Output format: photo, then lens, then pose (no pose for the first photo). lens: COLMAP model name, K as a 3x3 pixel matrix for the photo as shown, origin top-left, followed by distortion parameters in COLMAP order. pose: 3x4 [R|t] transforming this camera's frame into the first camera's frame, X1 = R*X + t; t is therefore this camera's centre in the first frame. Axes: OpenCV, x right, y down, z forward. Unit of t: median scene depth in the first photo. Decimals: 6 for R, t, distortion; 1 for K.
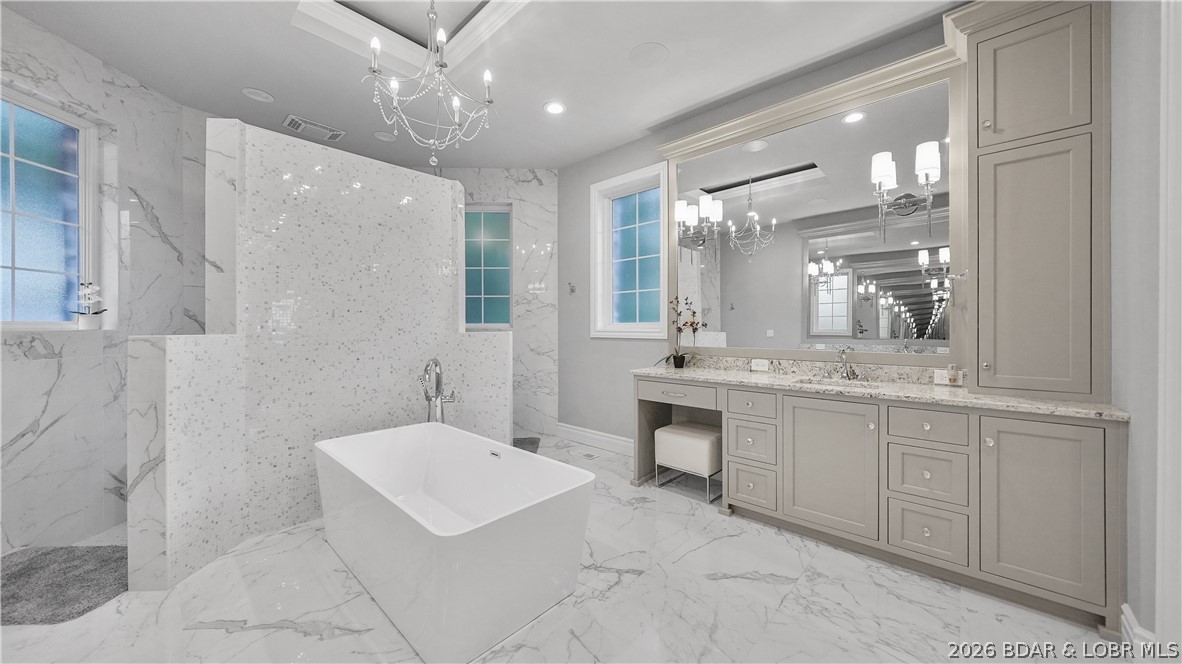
lens RADIAL K [[408.9, 0, 593.7], [0, 408.9, 326.3], [0, 0, 1]] dist [-0.004491, 0.000869]
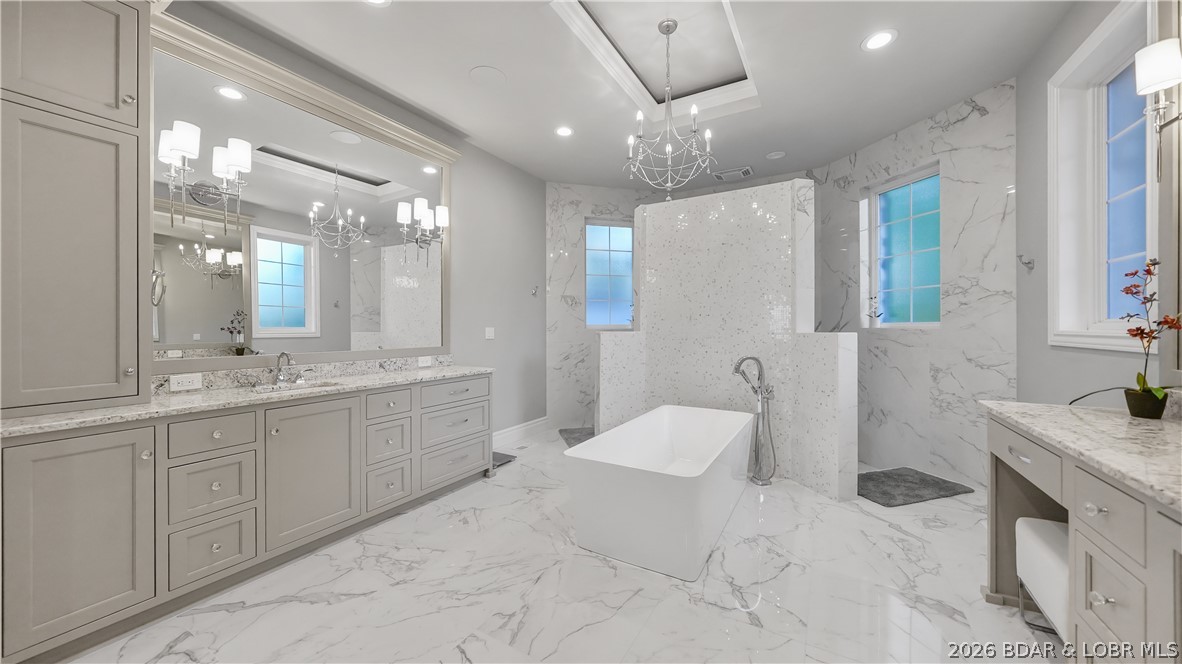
lens RADIAL K [[408.9, 0, 593.4], [0, 408.9, 330.0], [0, 0, 1]] dist [-0.004491, 0.000869]
pose [[0.214892, 0.007226, -0.976611, 0.419850], [0.003103, 0.999963, 0.008081, -0.000943], [0.976633, -0.004767, 0.214861, 0.248126]]
